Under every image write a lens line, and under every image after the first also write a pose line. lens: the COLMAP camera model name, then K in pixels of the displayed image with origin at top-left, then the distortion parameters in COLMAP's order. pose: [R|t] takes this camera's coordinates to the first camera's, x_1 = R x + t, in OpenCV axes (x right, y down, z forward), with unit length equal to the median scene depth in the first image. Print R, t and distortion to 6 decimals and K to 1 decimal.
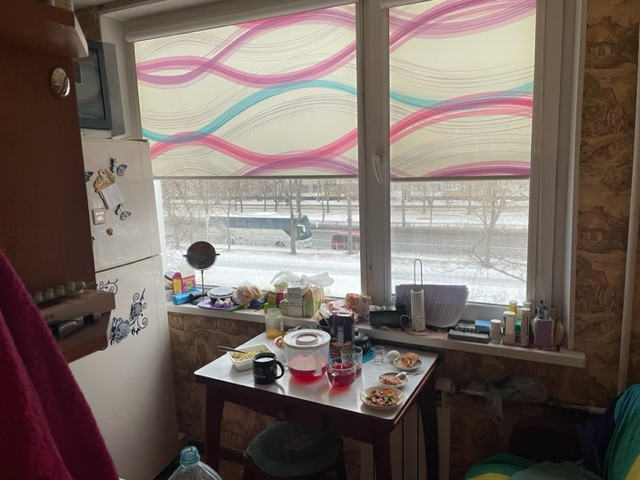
lens RADIAL K [[478.7, 0, 318.5], [0, 478.7, 235.9], [0, 0, 1]] dist [0.092314, -0.115330]
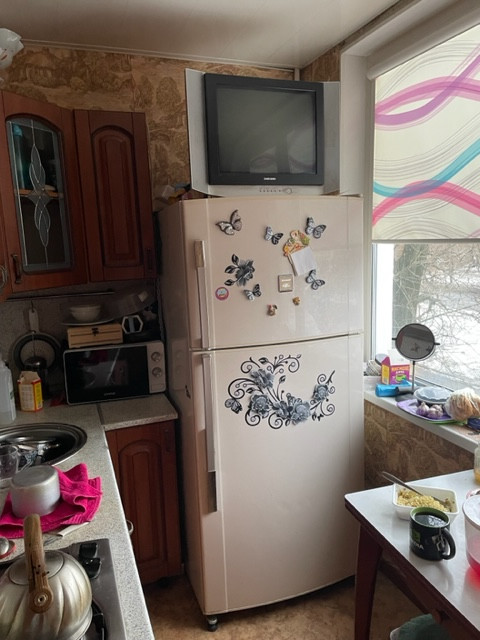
lens RADIAL K [[478.7, 0, 240.0], [0, 478.7, 320.0], [0, 0, 1]] dist [0.092314, -0.115330]
pose [[0.713881, 0.125779, -0.688878, 0.092401], [-0.098847, 0.991987, 0.078688, -0.028818], [0.693255, 0.011920, 0.720594, 0.253592]]
